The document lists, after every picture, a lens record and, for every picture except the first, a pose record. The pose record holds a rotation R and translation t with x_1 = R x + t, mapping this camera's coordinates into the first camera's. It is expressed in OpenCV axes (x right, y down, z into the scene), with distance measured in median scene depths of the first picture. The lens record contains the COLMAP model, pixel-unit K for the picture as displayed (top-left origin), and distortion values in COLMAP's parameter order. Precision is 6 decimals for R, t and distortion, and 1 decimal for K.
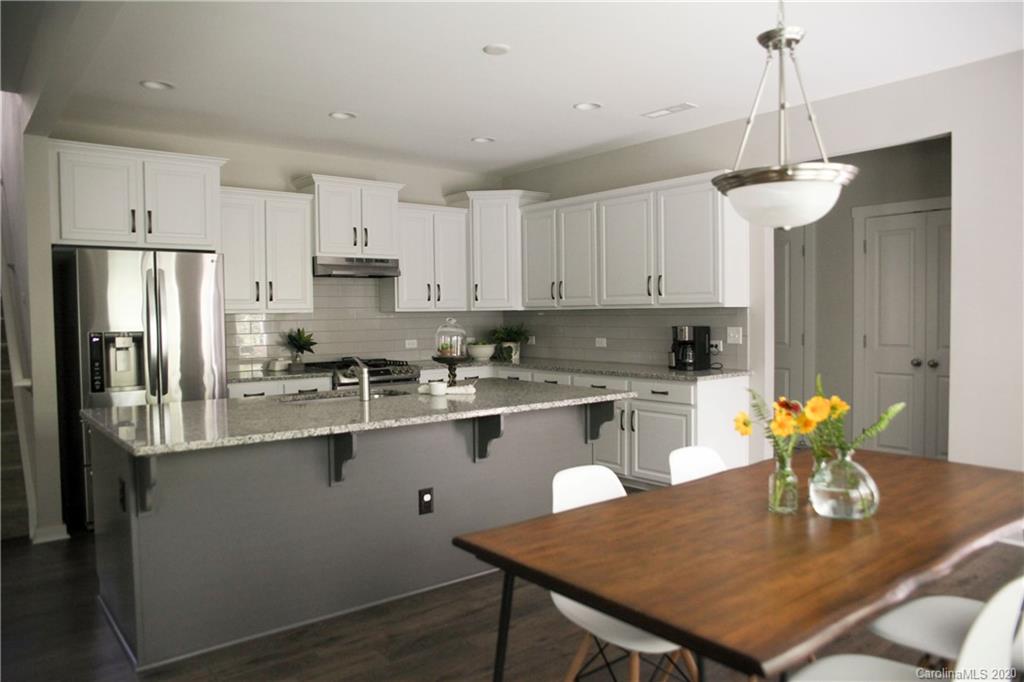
lens RADIAL K [[737.8, 0, 512.0], [0, 737.8, 341.0], [0, 0, 1]] dist [-0.045653, 0.001730]
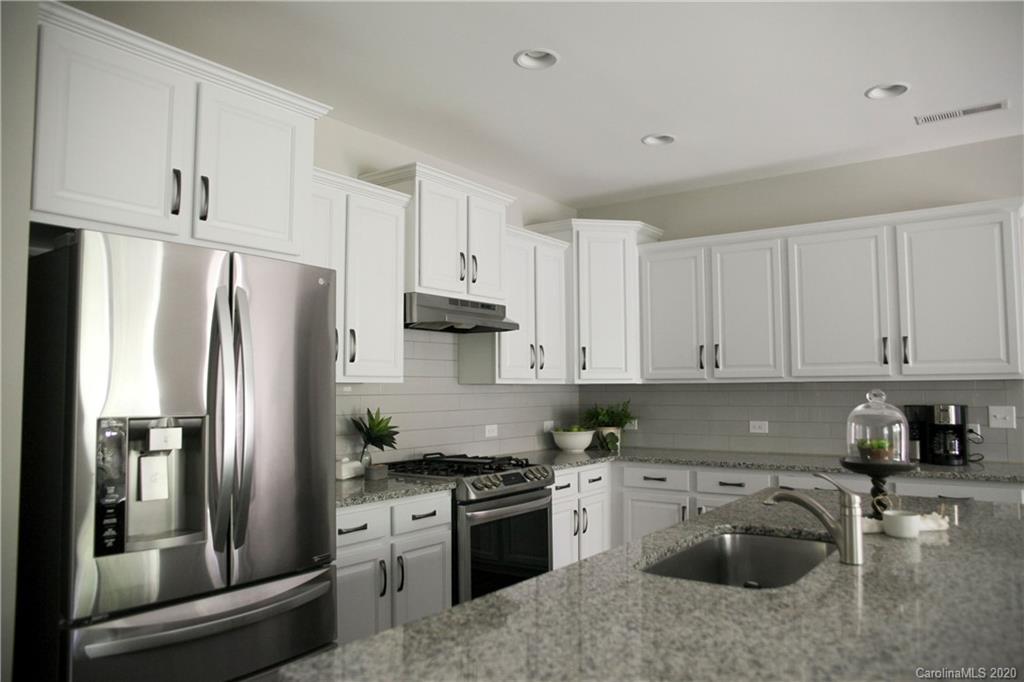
lens RADIAL K [[723.5, 0, 512.0], [0, 723.5, 341.0], [0, 0, 1]] dist [-0.117942, 0.102088]
pose [[0.965435, 0.025801, 0.259365, -0.339970], [0.002067, 0.994300, -0.106602, -0.008991], [-0.260637, 0.103454, 0.959878, 0.393286]]
